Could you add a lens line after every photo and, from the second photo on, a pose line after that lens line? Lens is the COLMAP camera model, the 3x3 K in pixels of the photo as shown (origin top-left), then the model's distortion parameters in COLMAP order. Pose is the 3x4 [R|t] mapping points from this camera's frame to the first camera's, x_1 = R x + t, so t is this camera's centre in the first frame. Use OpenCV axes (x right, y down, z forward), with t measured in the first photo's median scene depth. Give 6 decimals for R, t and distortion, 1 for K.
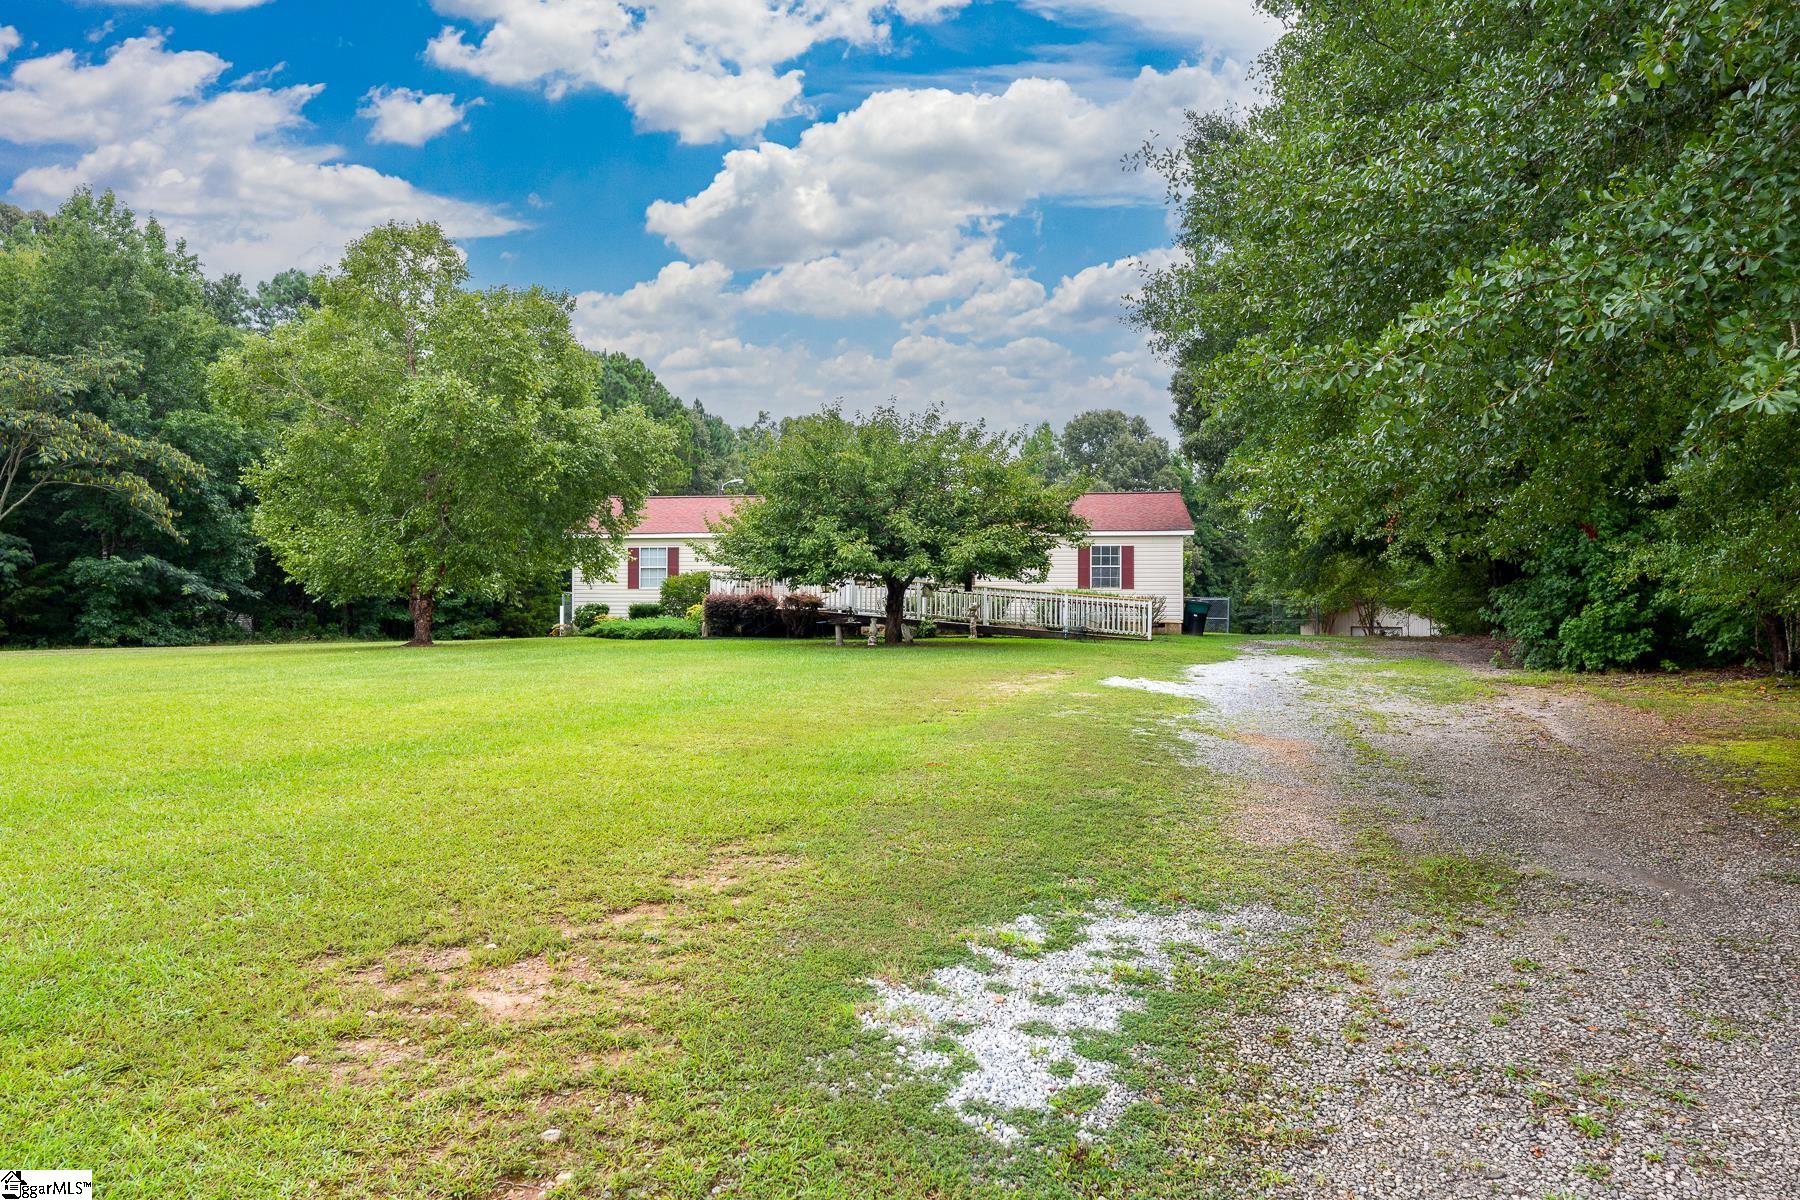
lens RADIAL K [[1183.5, 0, 901.9], [0, 1183.5, 559.6], [0, 0, 1]] dist [0.003641, -0.001567]
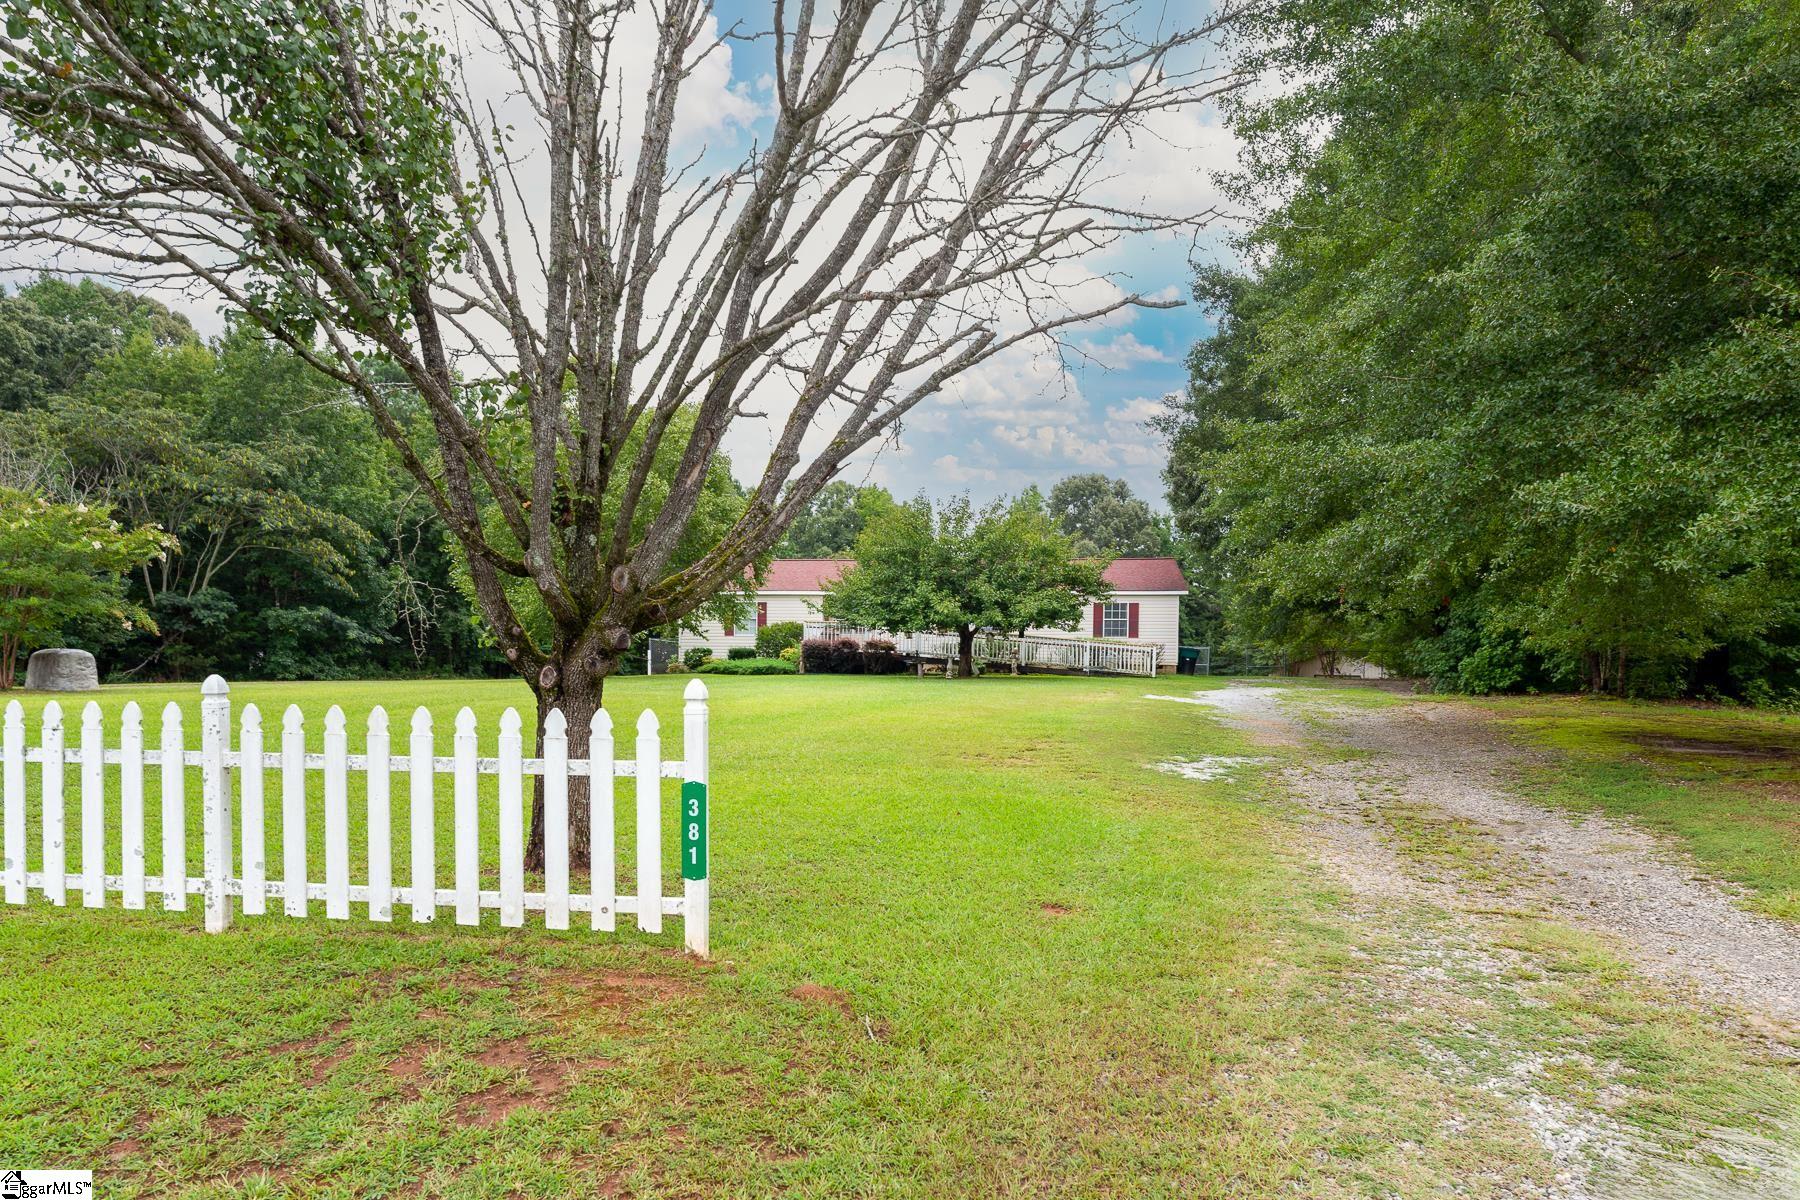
lens RADIAL K [[1192.9, 0, 855.2], [0, 1192.9, 659.6], [0, 0, 1]] dist [-0.000481, 0.000460]
pose [[0.999963, 0.005441, -0.006674, -0.099134], [-0.005167, 0.999173, 0.040341, -0.001230], [0.006888, -0.040305, 0.999164, -0.270114]]
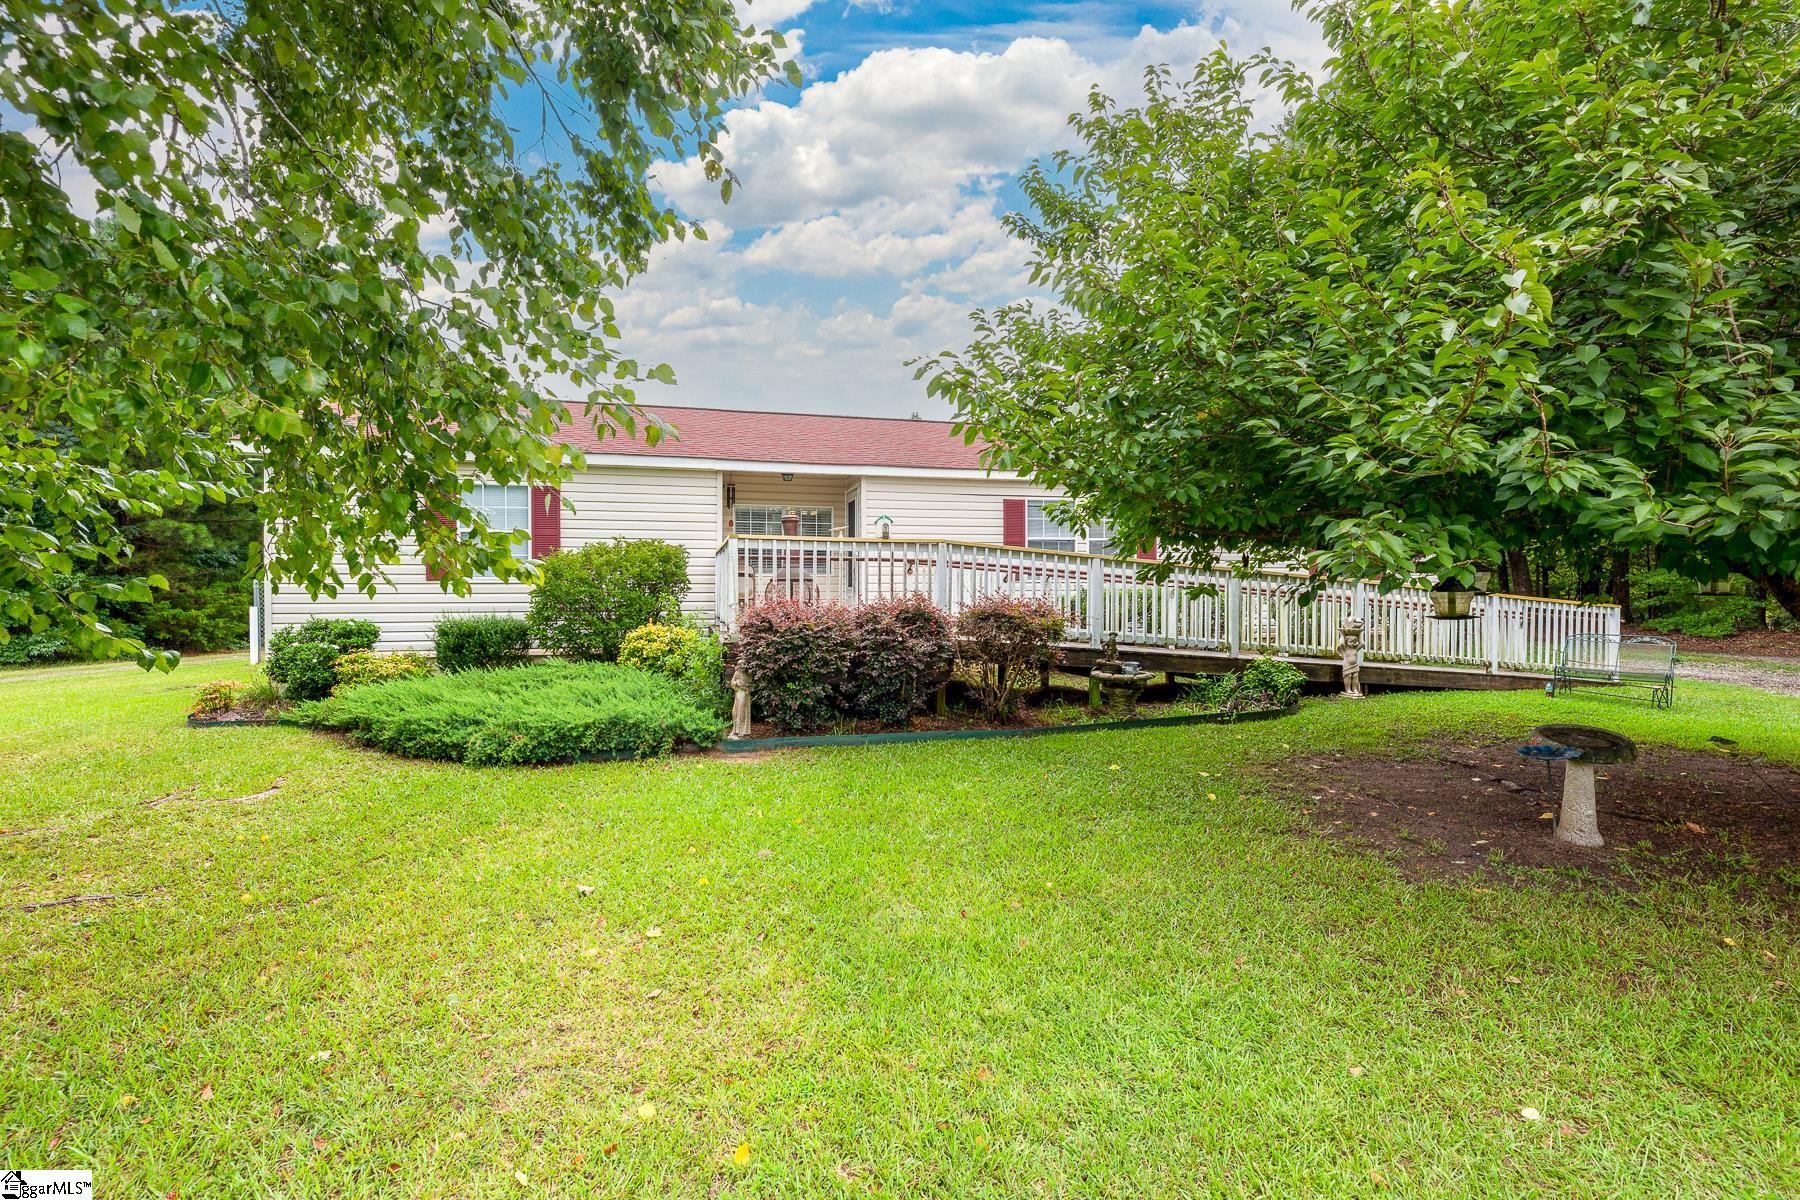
lens RADIAL K [[801.6, 0, 903.3], [0, 801.6, 580.7], [0, 0, 1]] dist [-0.000737, 0.000269]
pose [[0.929685, -0.001861, 0.368351, -0.202910], [-0.013489, 0.999145, 0.039092, 0.012788], [-0.368109, -0.041311, 0.928864, 0.764277]]
